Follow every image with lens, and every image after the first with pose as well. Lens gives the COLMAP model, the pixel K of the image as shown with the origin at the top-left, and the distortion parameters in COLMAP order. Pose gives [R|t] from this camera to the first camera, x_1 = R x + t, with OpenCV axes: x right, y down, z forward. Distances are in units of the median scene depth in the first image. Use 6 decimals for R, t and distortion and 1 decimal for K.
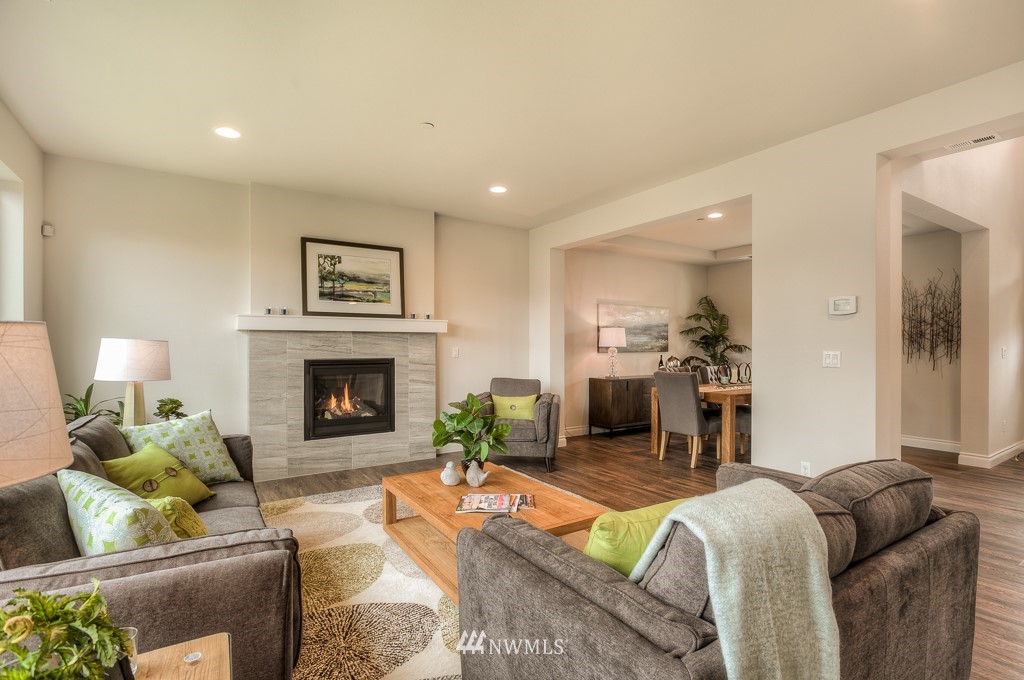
lens RADIAL K [[482.0, 0, 511.5], [0, 482.0, 342.5], [0, 0, 1]] dist [-0.010019, 0.000604]
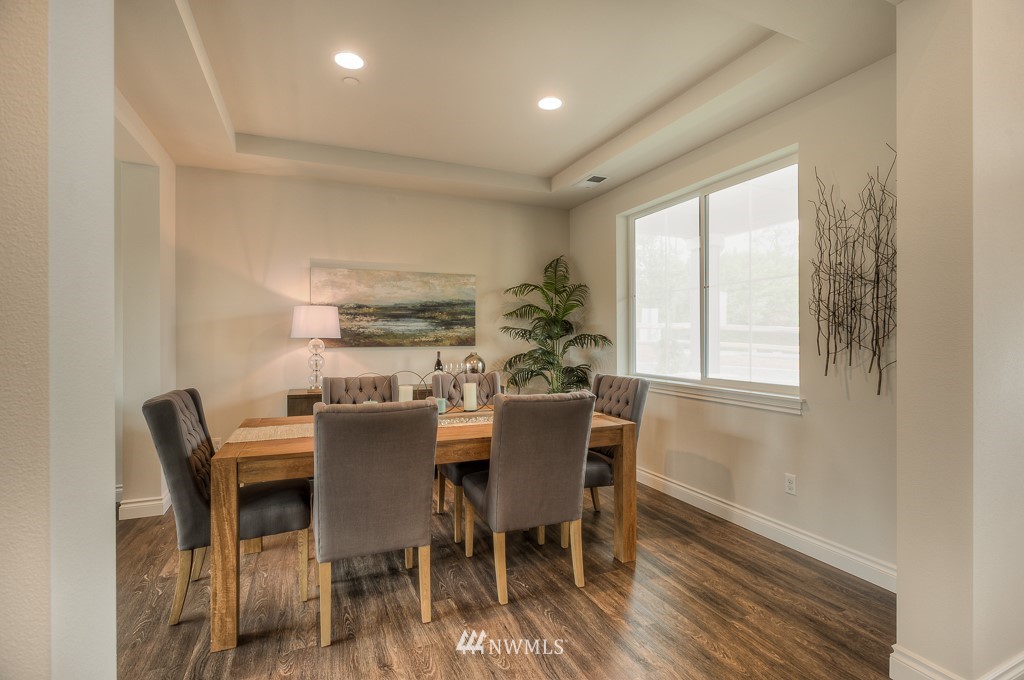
lens RADIAL K [[482.0, 0, 511.3], [0, 482.0, 332.0], [0, 0, 1]] dist [-0.010019, 0.000604]
pose [[0.986993, -0.004563, -0.160696, 0.624538], [0.004054, 0.999986, -0.003496, 0.004790], [0.160710, 0.002799, 0.986998, 0.533002]]
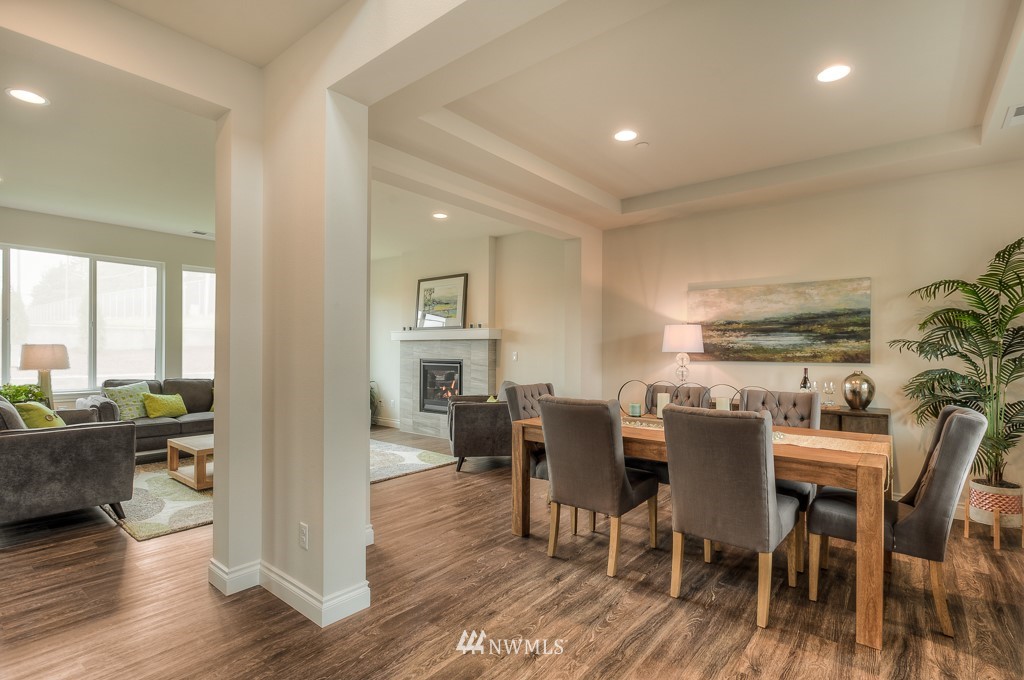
lens RADIAL K [[482.0, 0, 522.2], [0, 482.0, 350.5], [0, 0, 1]] dist [-0.010019, 0.000604]
pose [[0.323201, 0.002311, -0.946328, 0.911118], [0.002583, 0.999991, 0.003325, 0.003825], [0.946327, -0.003519, 0.323192, 0.651786]]
